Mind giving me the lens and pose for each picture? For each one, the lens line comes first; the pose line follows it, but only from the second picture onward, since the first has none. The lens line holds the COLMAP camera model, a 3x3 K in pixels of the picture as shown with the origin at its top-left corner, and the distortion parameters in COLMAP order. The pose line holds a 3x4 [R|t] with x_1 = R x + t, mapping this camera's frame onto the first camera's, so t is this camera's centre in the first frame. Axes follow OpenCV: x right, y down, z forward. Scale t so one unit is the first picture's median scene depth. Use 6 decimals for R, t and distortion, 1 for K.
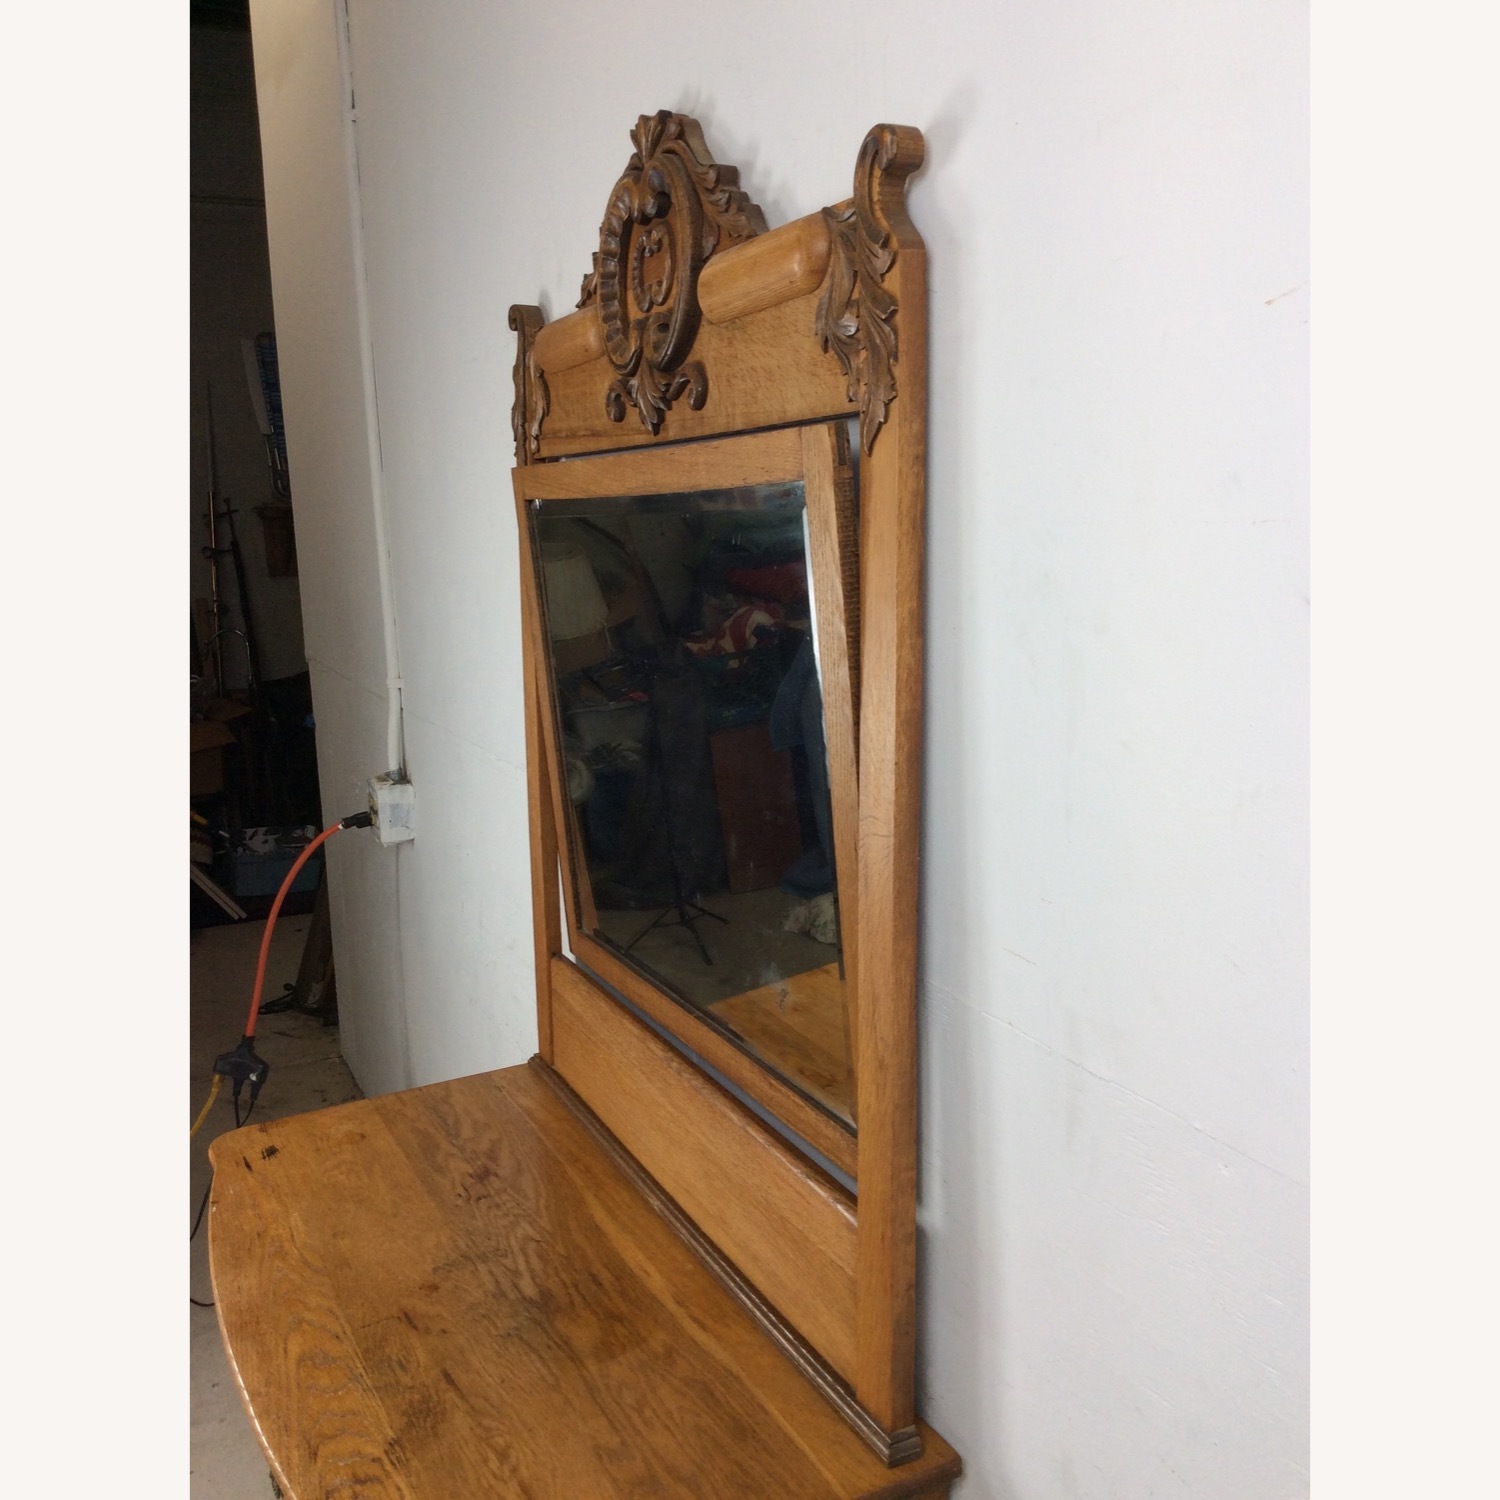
lens RADIAL K [[1351.2, 0, 740.5], [0, 1351.2, 755.5], [0, 0, 1]] dist [0.128317, -0.228172]
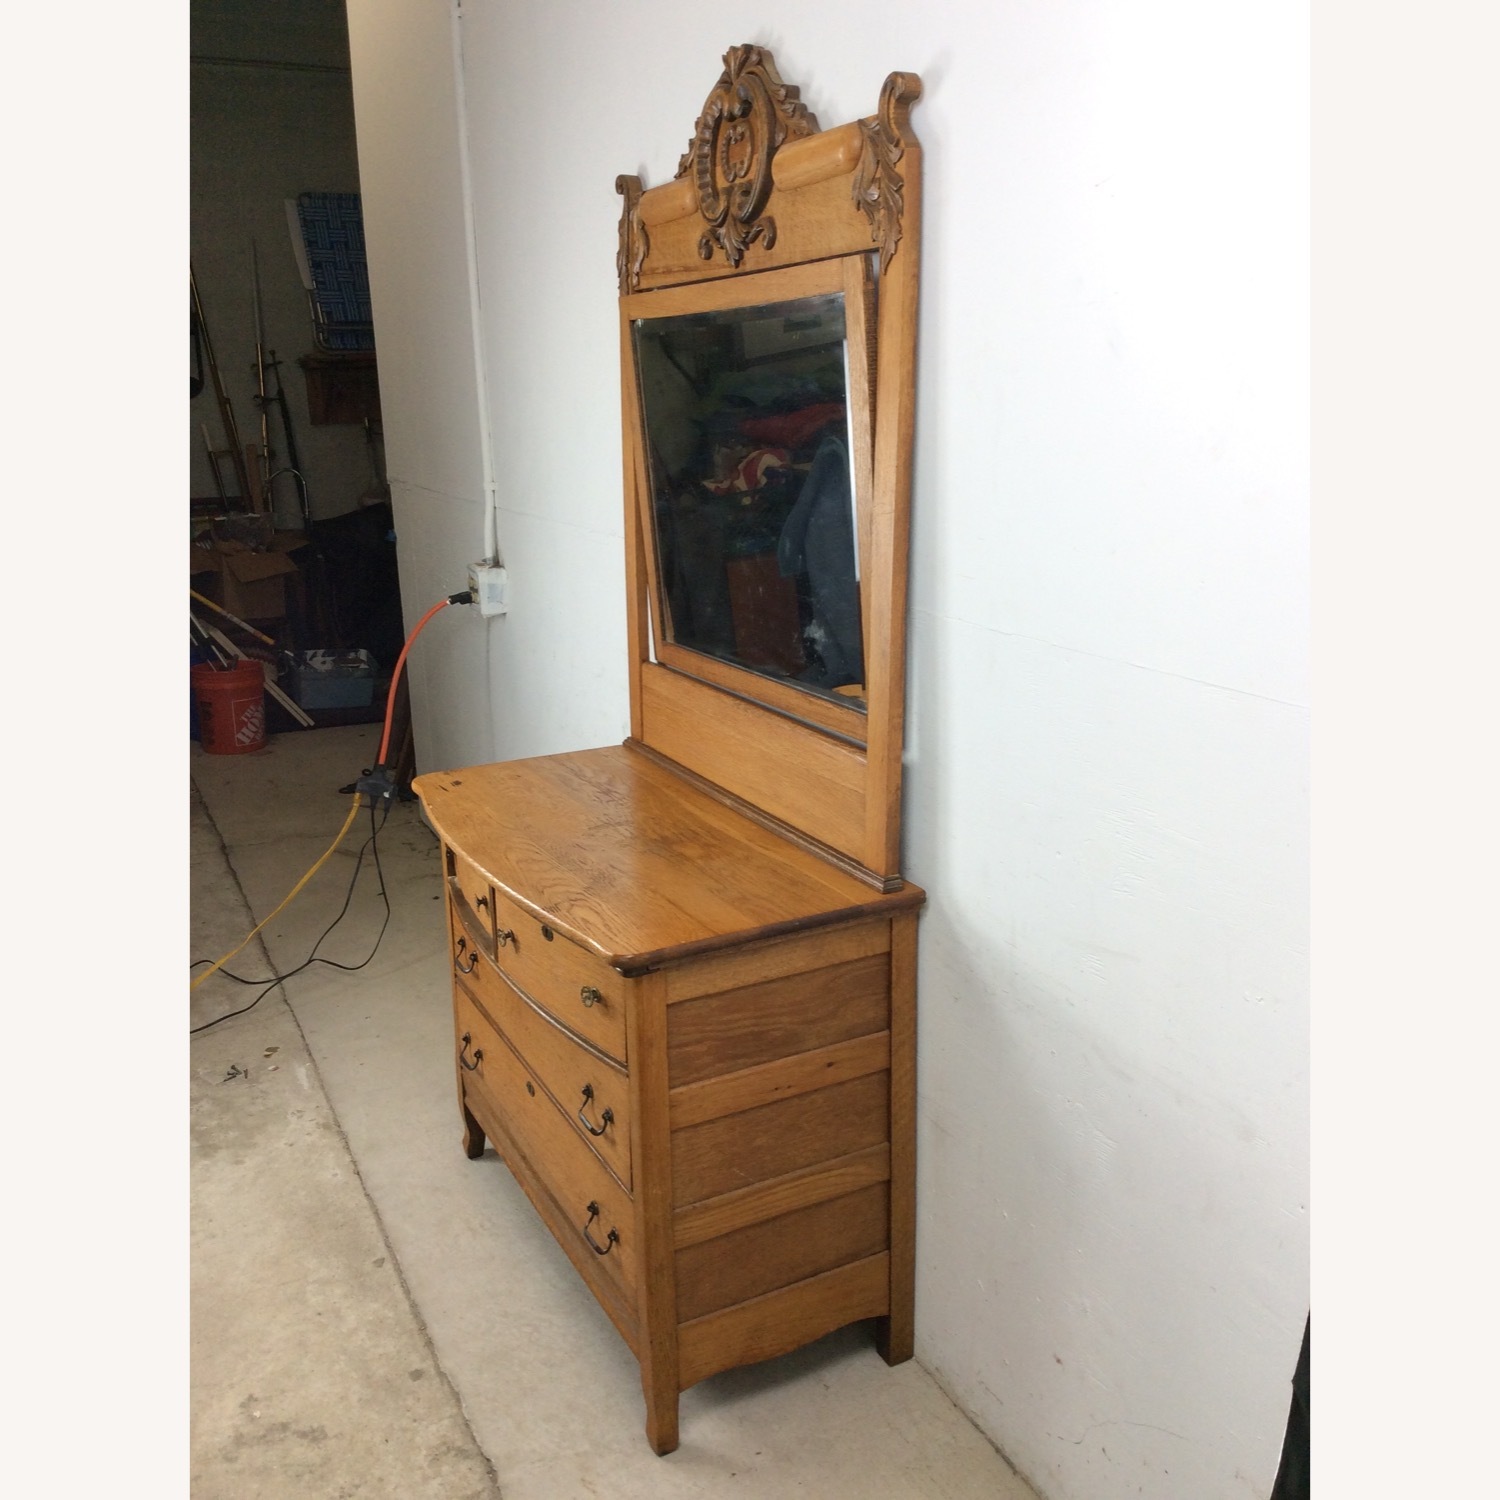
lens RADIAL K [[1351.8, 0, 746.4], [0, 1351.8, 754.6], [0, 0, 1]] dist [0.113868, -0.211908]
pose [[0.999881, 0.006354, 0.014084, -0.074827], [-0.007551, 0.996209, 0.086662, 0.174789], [-0.013480, -0.086758, 0.996138, -0.565851]]
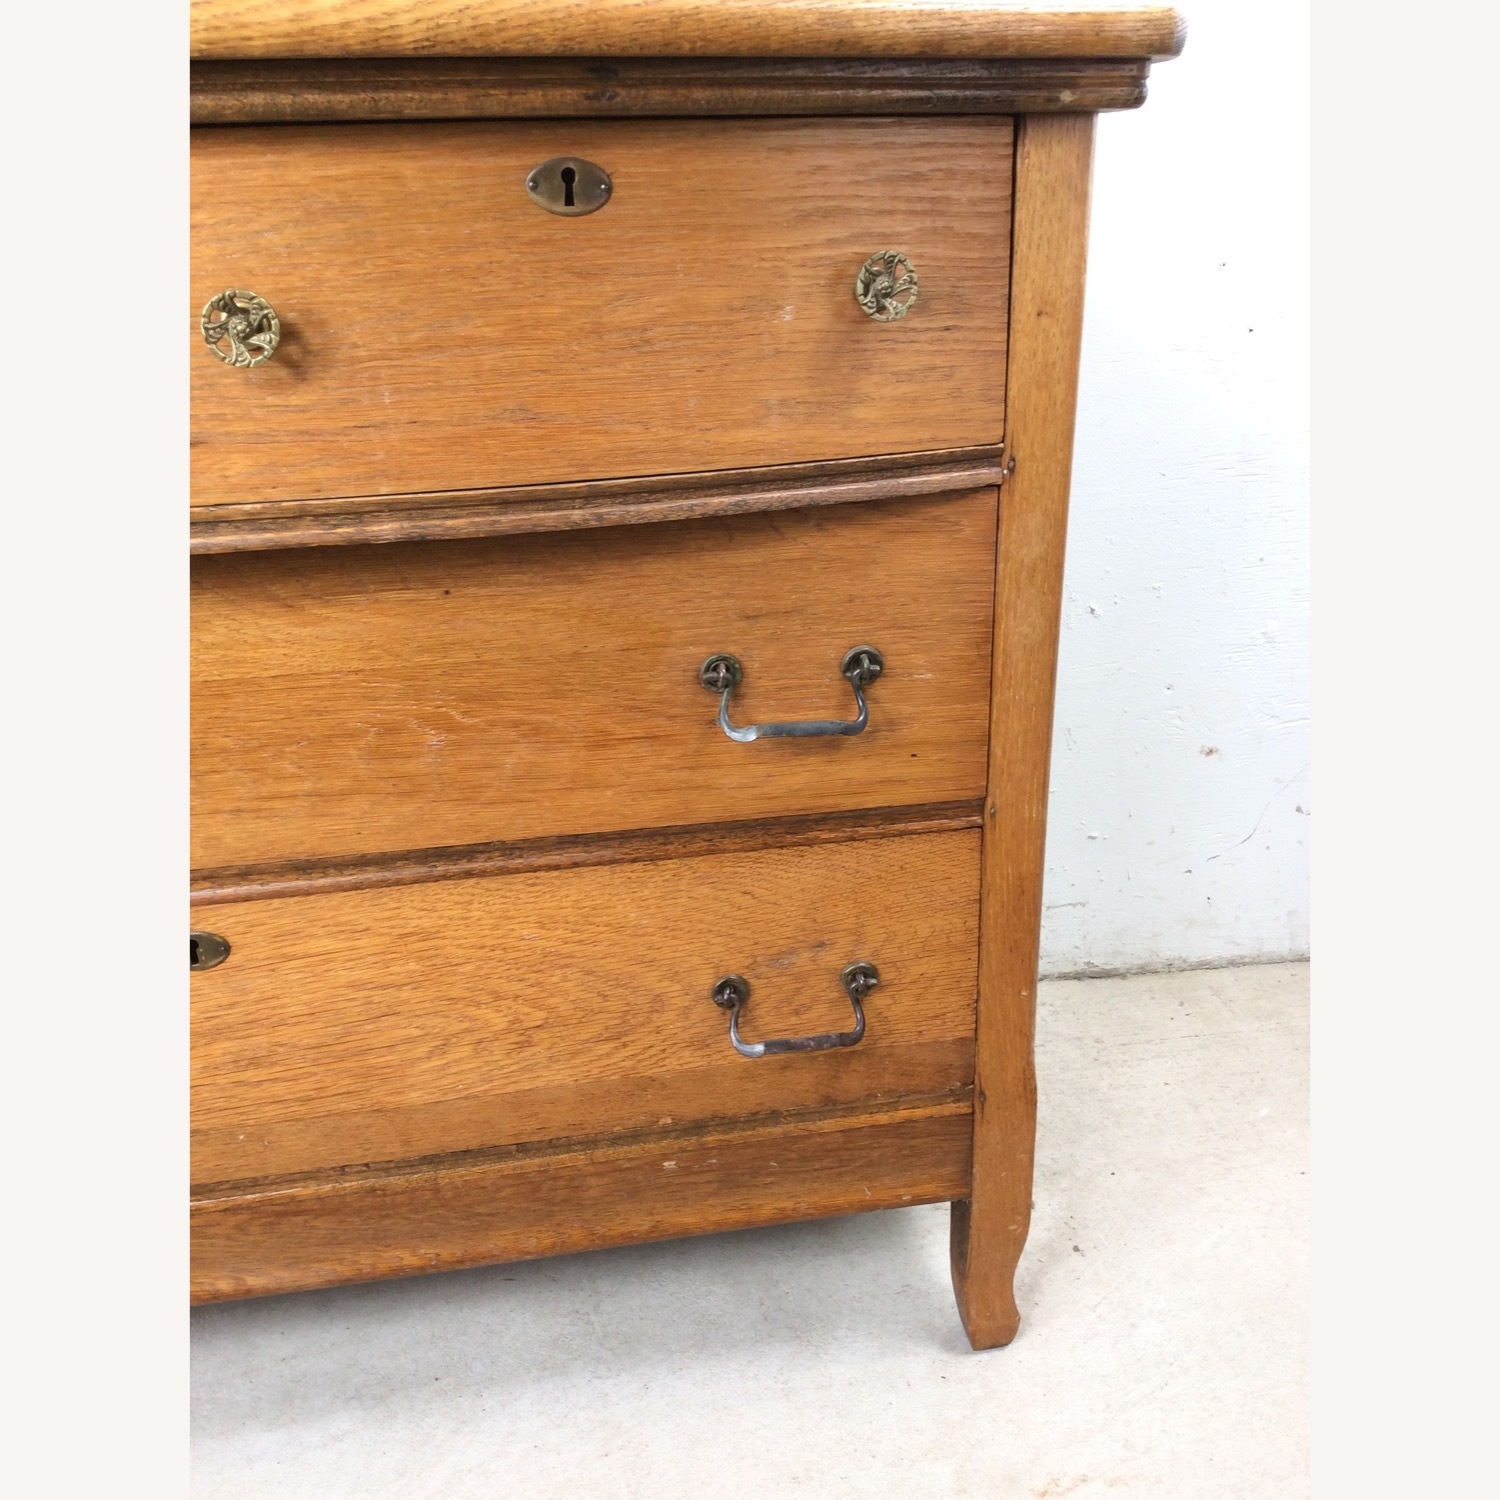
lens RADIAL K [[1351.2, 0, 740.5], [0, 1351.2, 755.5], [0, 0, 1]] dist [0.128317, -0.228172]
pose [[0.318085, -0.339910, 0.885033, -0.704752], [0.183554, 0.937934, 0.294258, 0.553122], [-0.930124, 0.068852, 0.360735, 0.709312]]
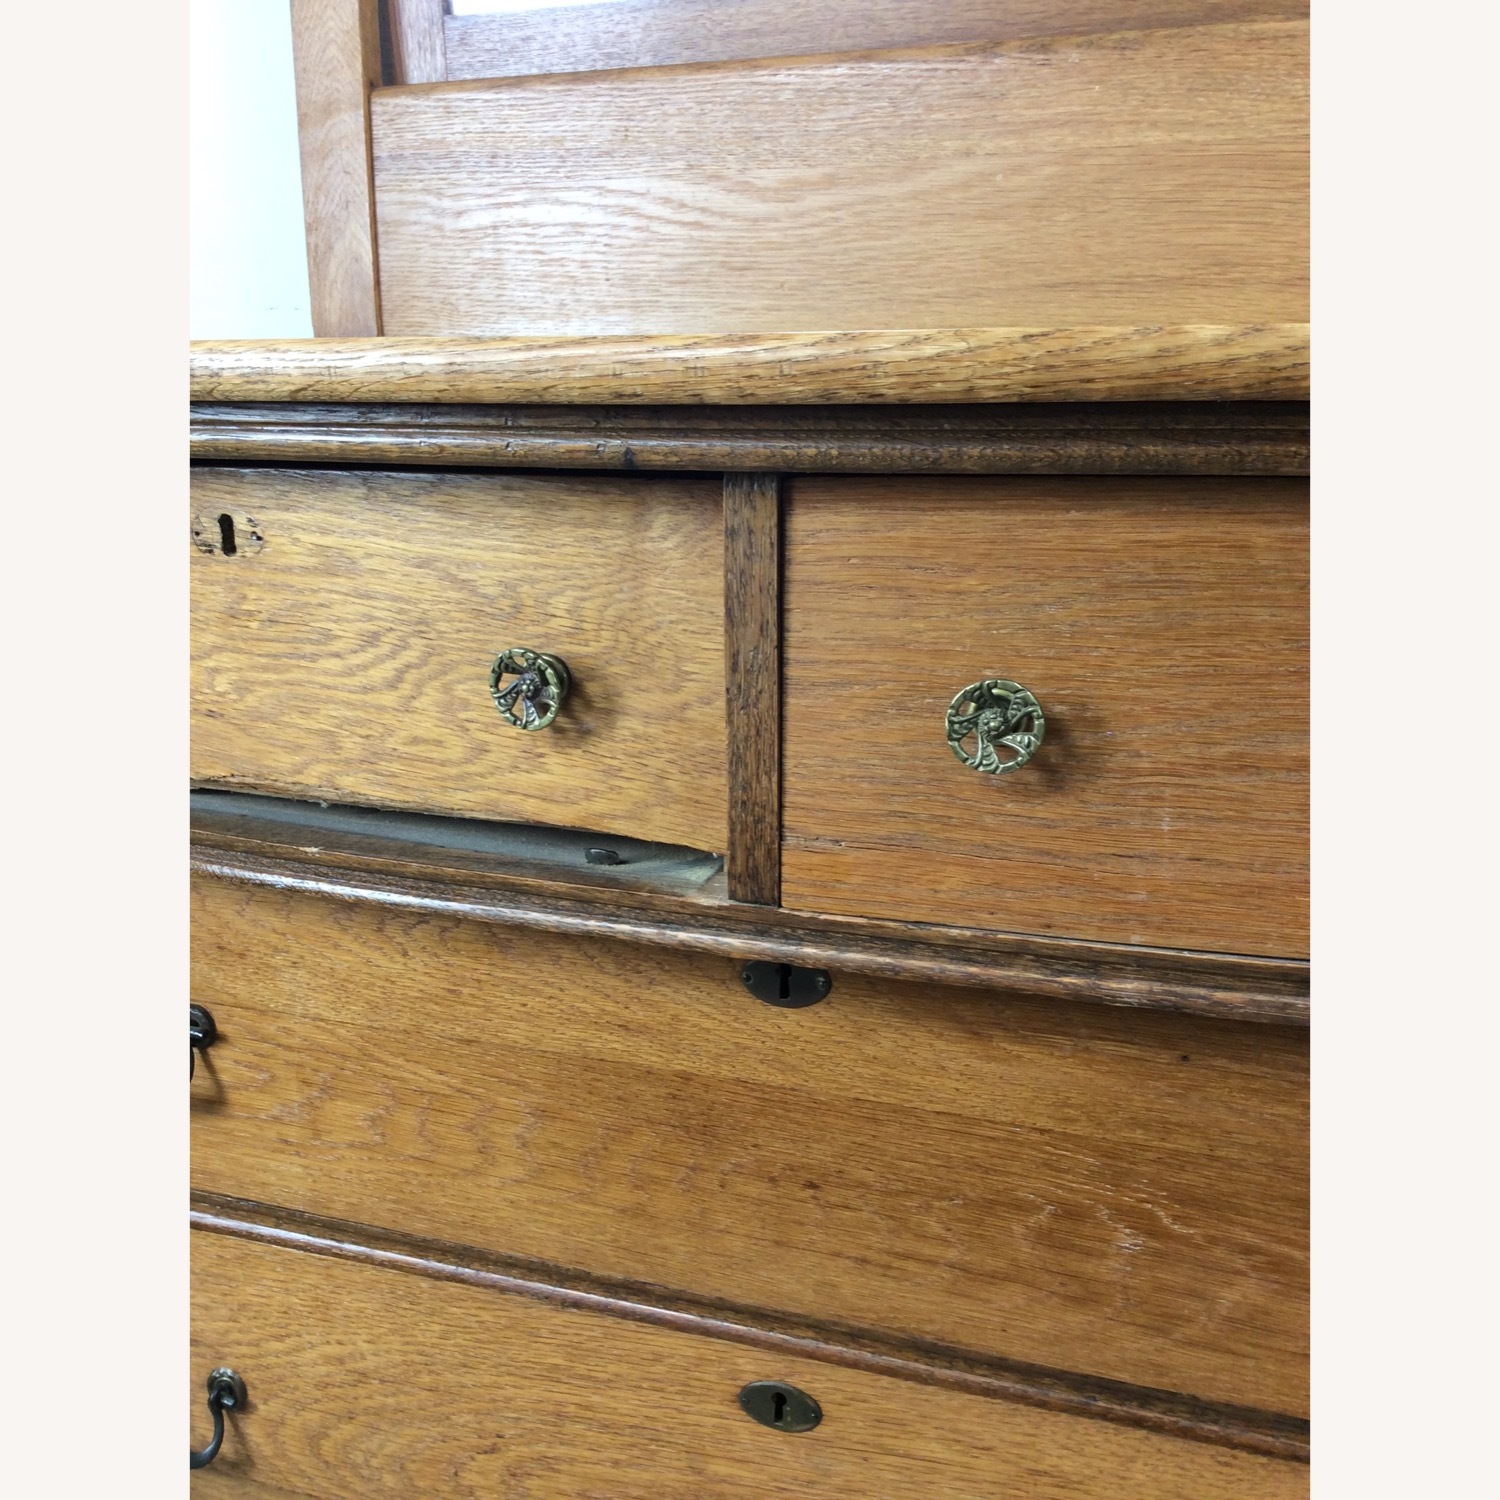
lens RADIAL K [[1356.3, 0, 747.2], [0, 1356.3, 748.9], [0, 0, 1]] dist [0.124202, -0.242447]
pose [[0.708675, -0.144965, 0.690482, -0.598402], [0.100709, 0.989427, 0.104365, 0.492321], [-0.698311, -0.004423, 0.715781, 0.806720]]
